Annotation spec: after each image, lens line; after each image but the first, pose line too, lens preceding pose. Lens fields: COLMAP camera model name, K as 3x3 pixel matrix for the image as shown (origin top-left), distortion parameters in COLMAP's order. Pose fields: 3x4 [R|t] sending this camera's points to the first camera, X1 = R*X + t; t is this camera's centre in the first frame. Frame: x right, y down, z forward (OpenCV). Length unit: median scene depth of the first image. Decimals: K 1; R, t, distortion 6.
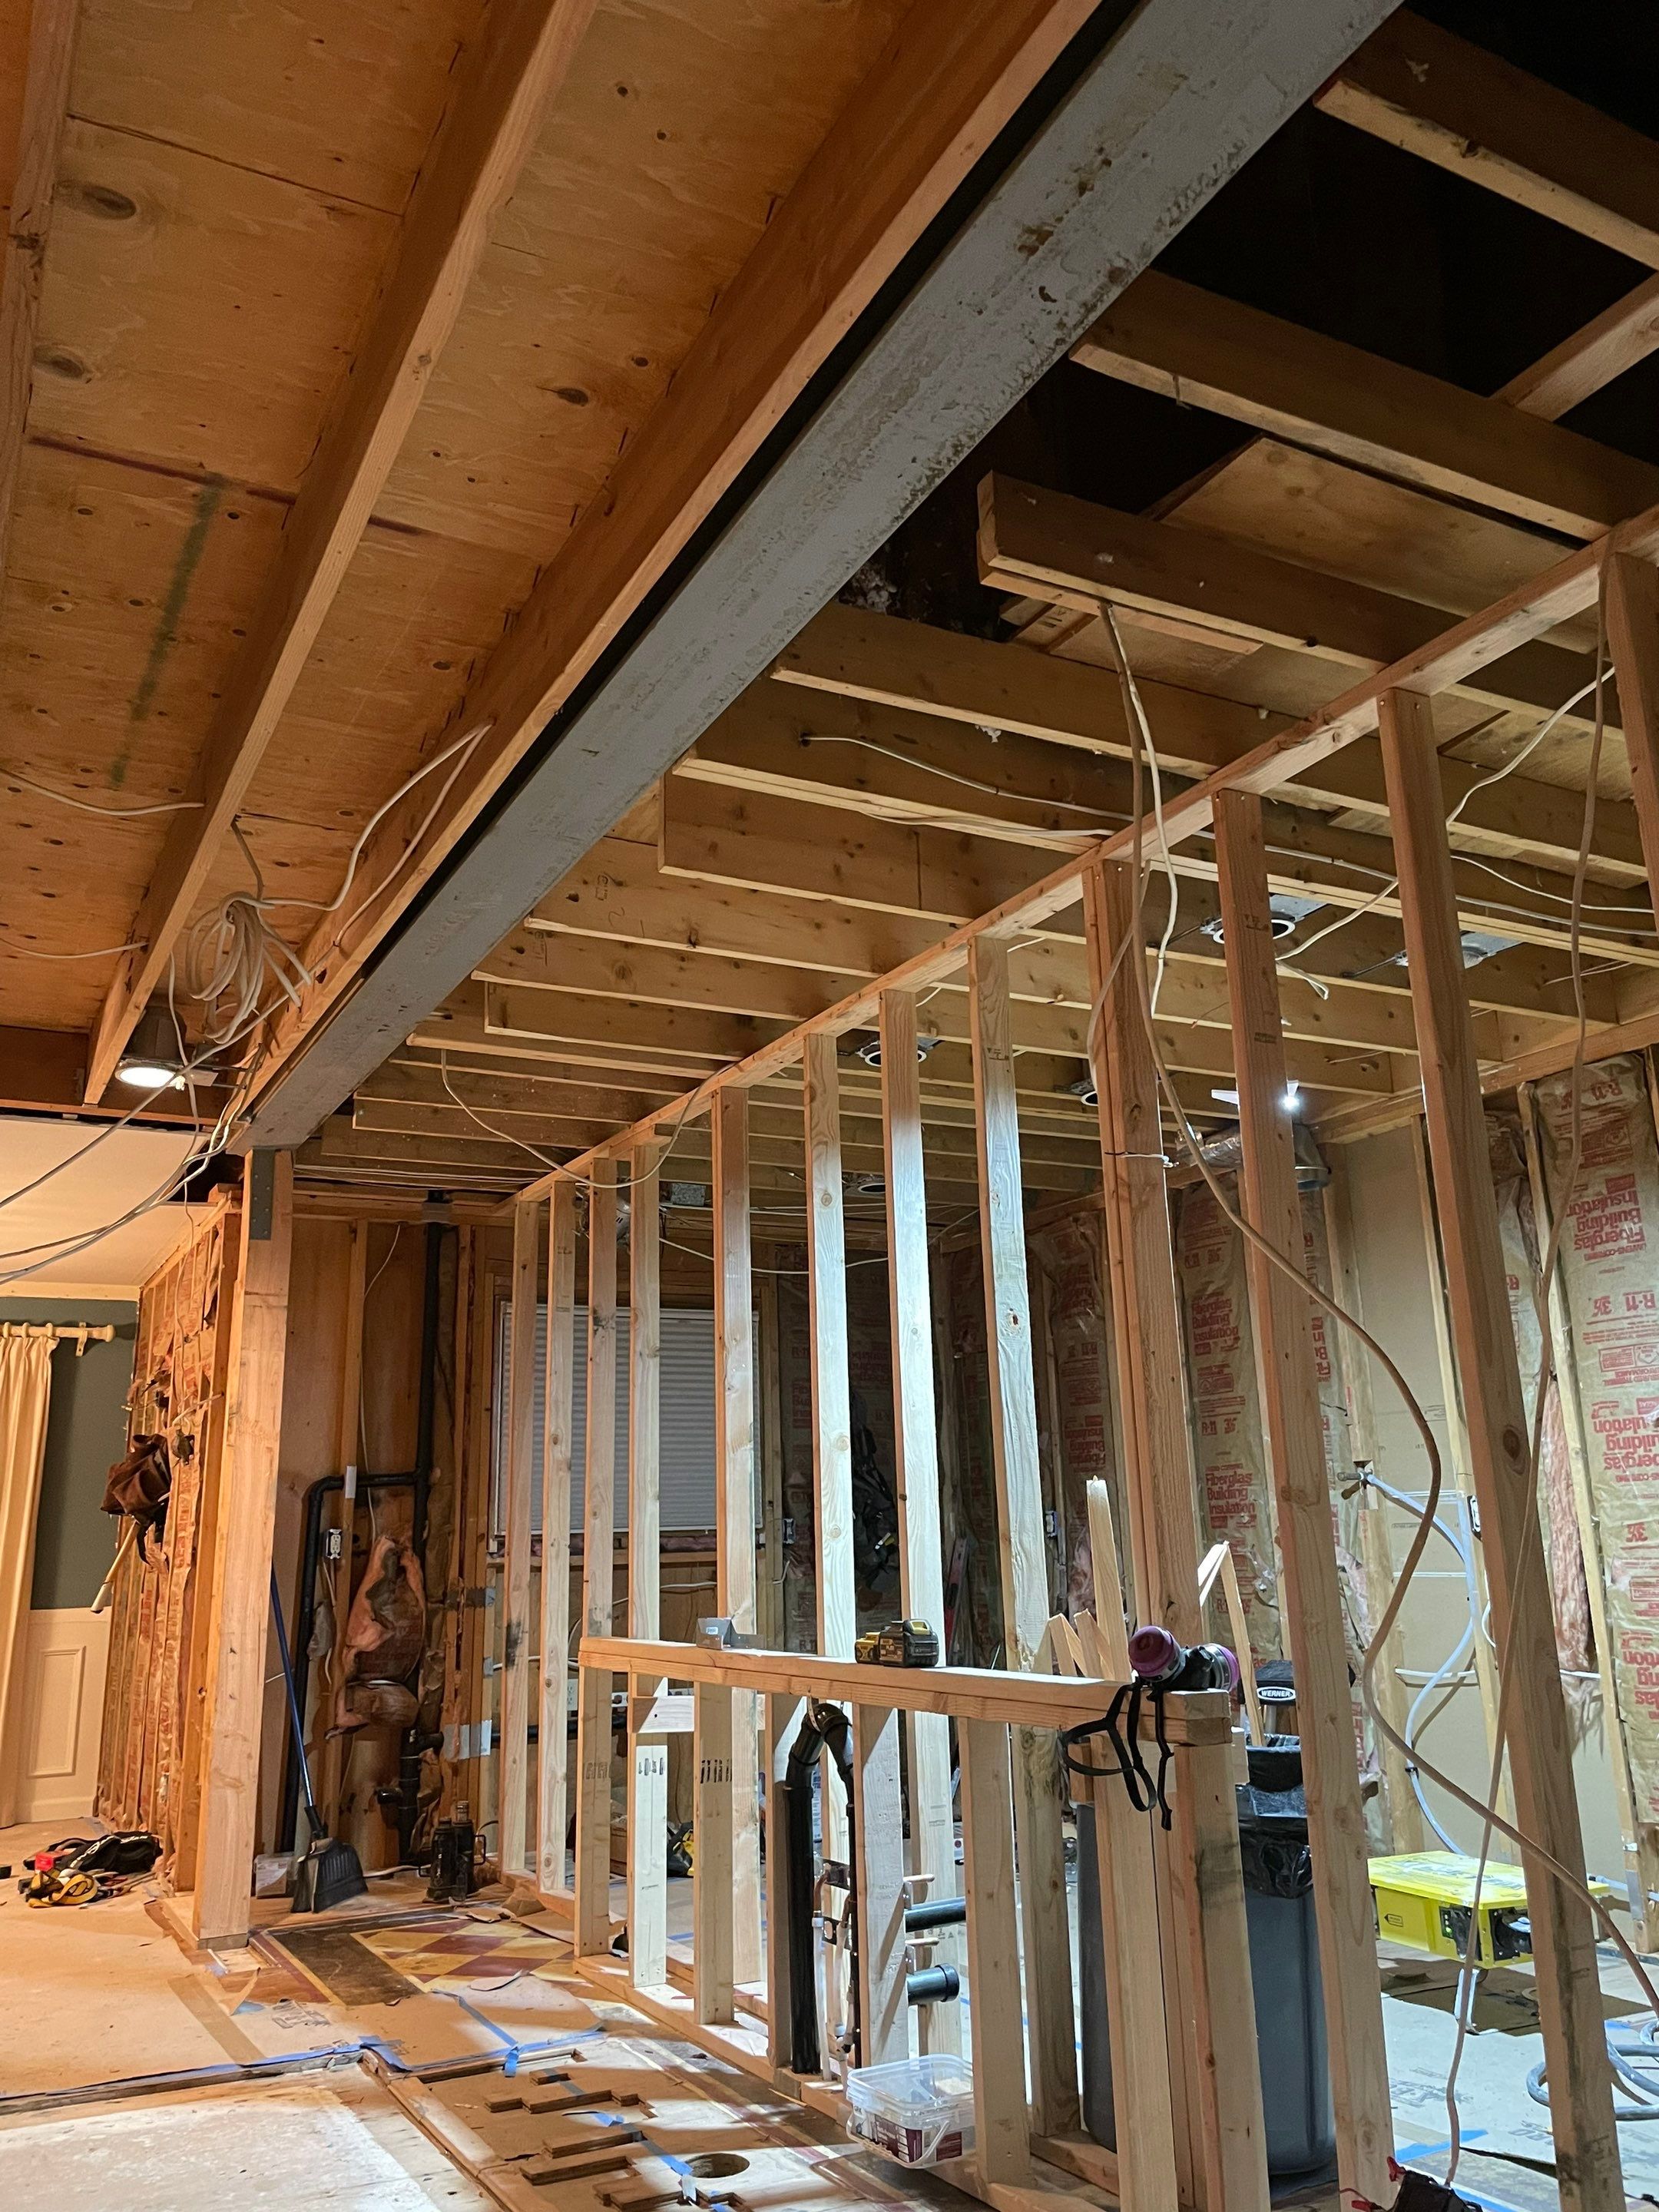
lens RADIAL K [[1698.9, 0, 825.2], [0, 1698.9, 1096.8], [0, 0, 1]] dist [0.083693, -0.107646]
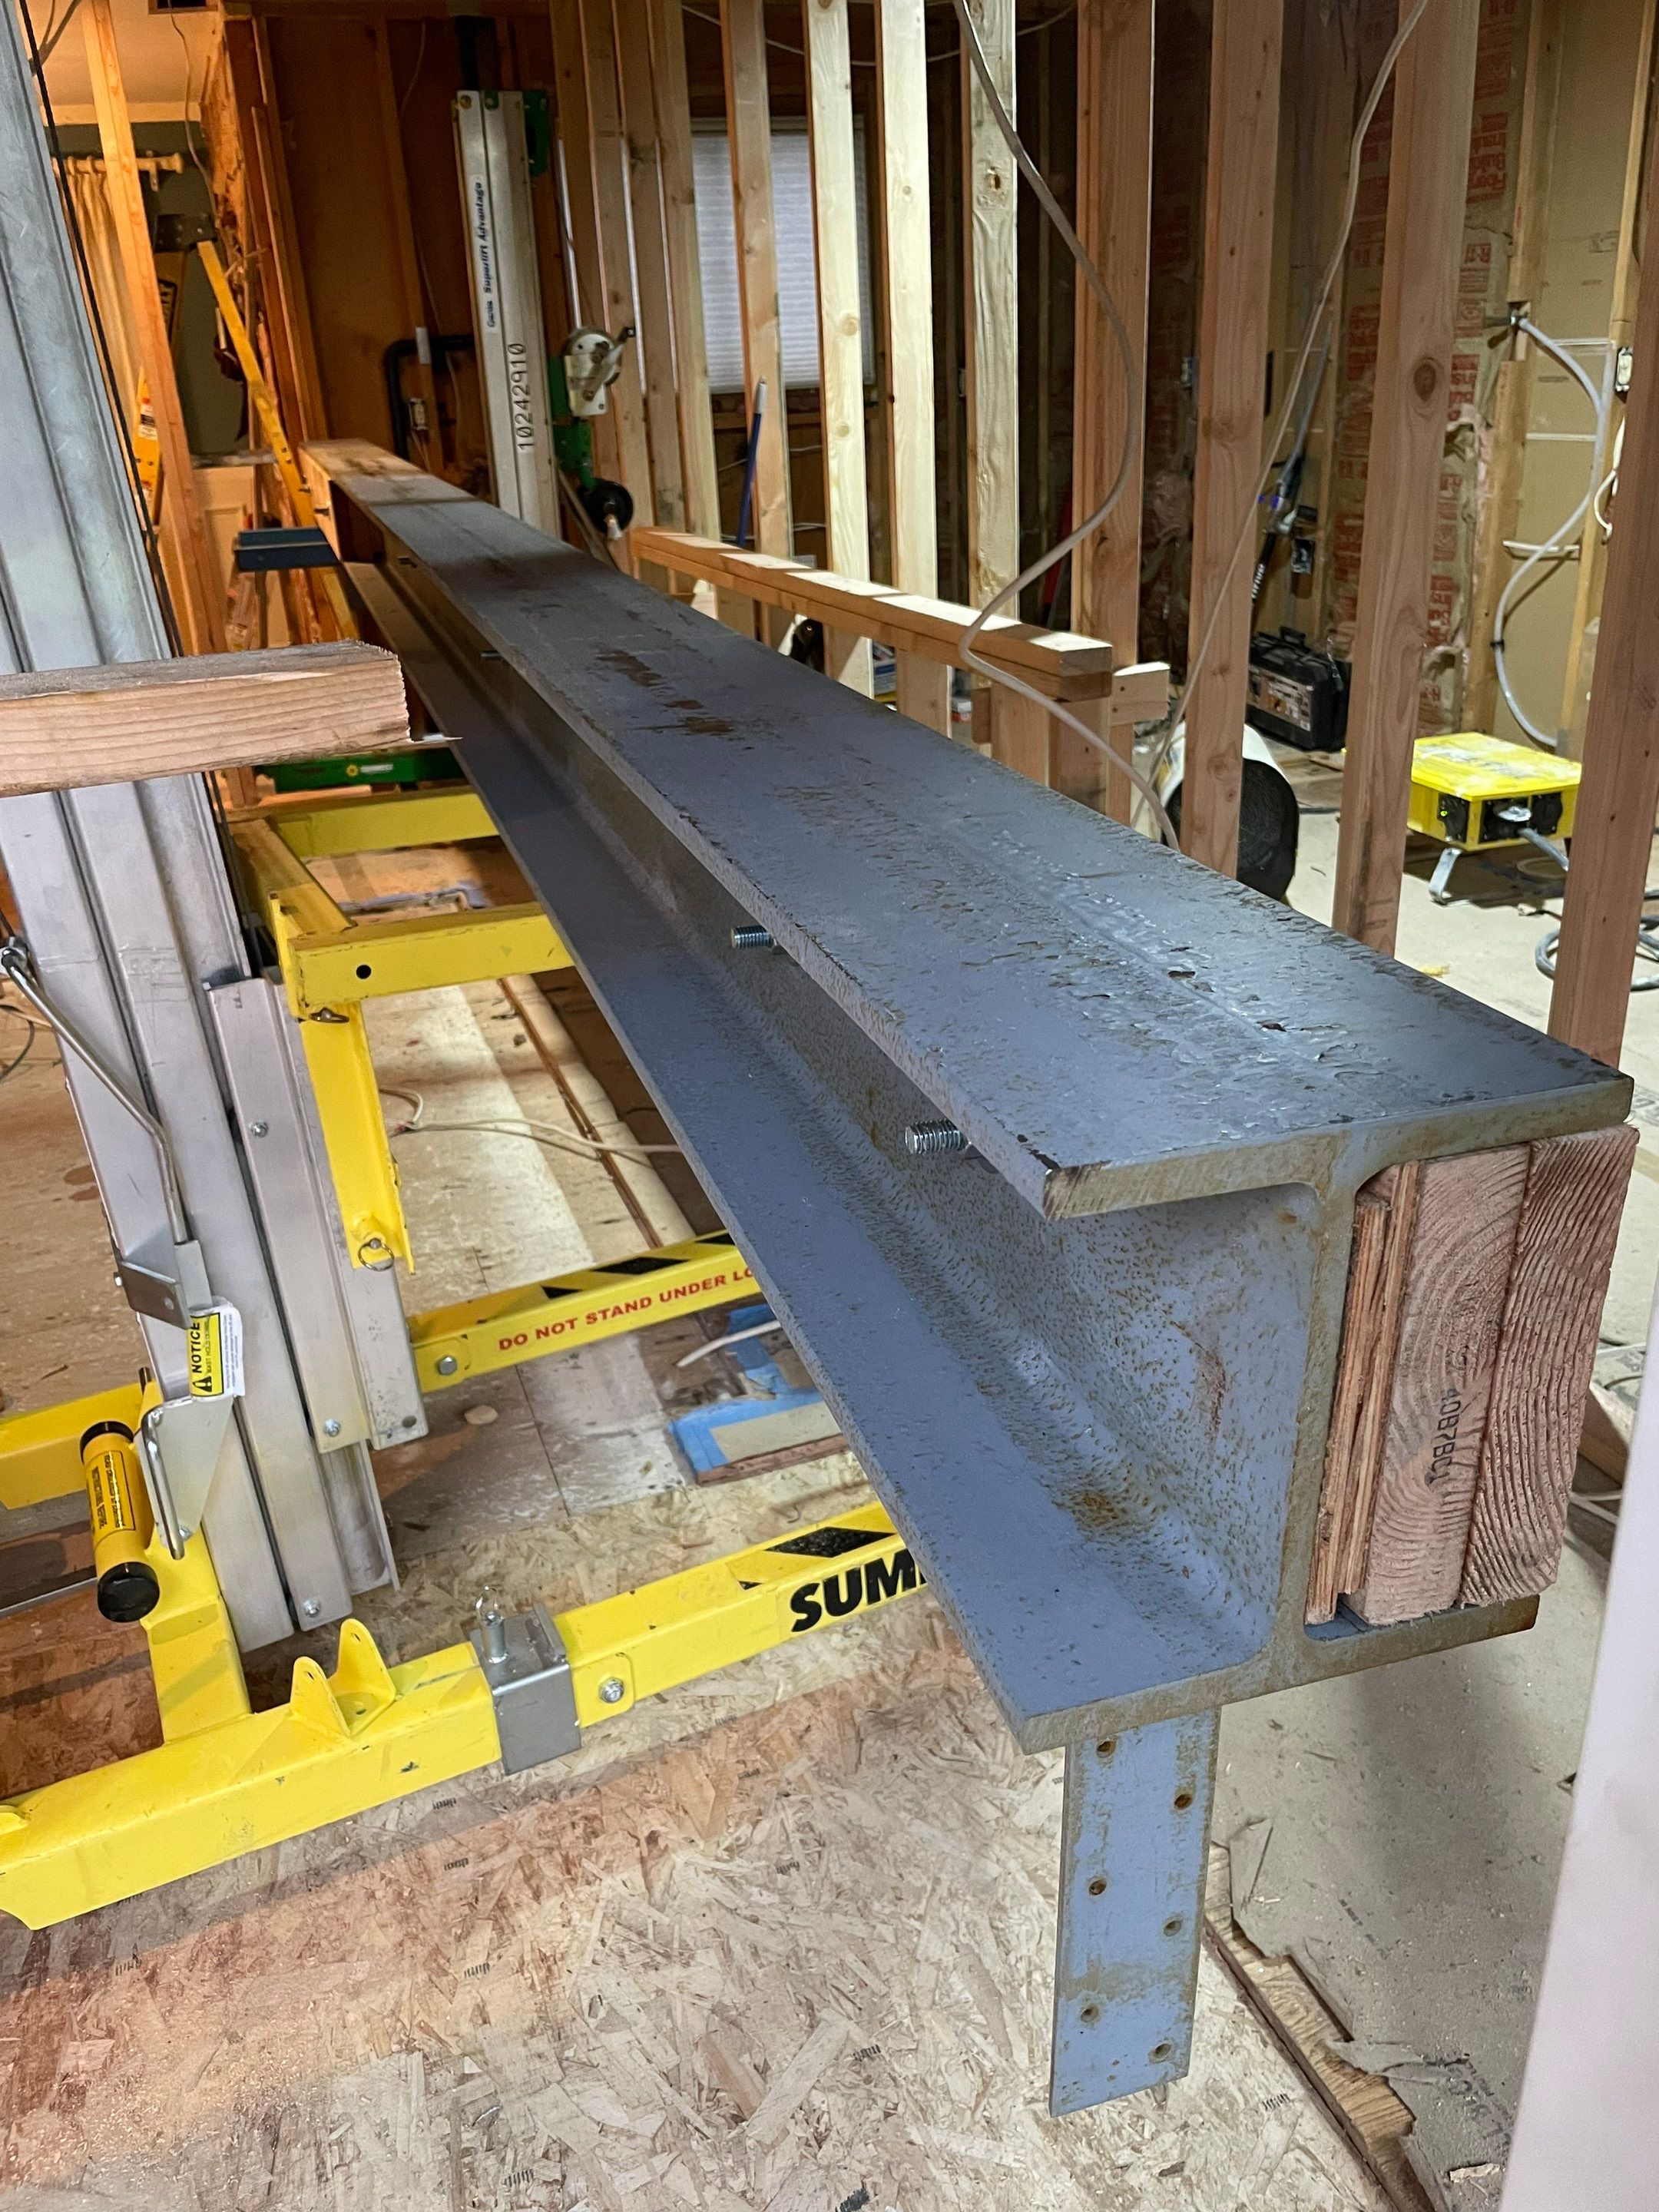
lens RADIAL K [[1698.9, 0, 825.2], [0, 1698.9, 1096.8], [0, 0, 1]] dist [0.083693, -0.107646]
pose [[0.988676, 0.040101, -0.144607, 0.131125], [0.058518, 0.784325, 0.617584, -0.034229], [0.138185, -0.619053, 0.773097, 0.045658]]
